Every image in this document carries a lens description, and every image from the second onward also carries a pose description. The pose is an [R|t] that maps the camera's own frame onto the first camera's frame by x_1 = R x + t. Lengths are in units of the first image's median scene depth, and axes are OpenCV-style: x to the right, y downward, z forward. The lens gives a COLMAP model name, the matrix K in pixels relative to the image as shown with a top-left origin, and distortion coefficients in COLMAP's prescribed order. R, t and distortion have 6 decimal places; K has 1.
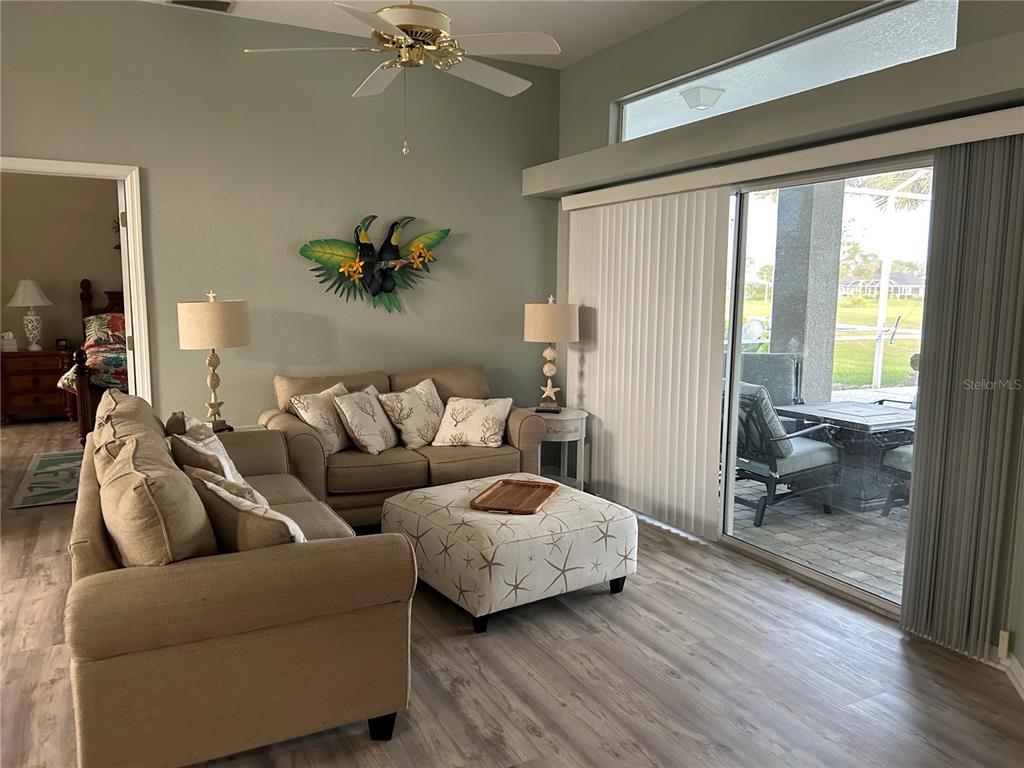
lens RADIAL K [[771.9, 0, 506.2], [0, 771.9, 389.6], [0, 0, 1]] dist [0.055065, -0.052546]
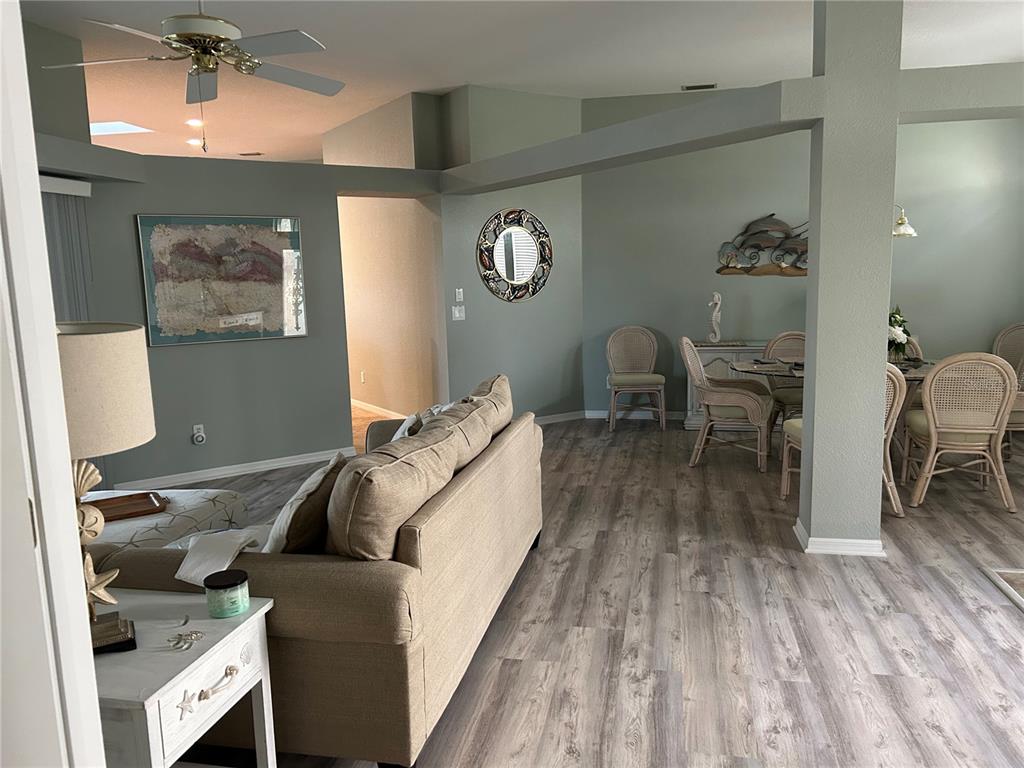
lens RADIAL K [[771.9, 0, 506.2], [0, 771.9, 389.6], [0, 0, 1]] dist [0.055065, -0.052546]
pose [[-0.770863, -0.086943, 0.631040, -0.780658], [0.104811, 0.959828, 0.260277, -0.160433], [-0.628319, 0.266778, -0.730784, 1.115752]]
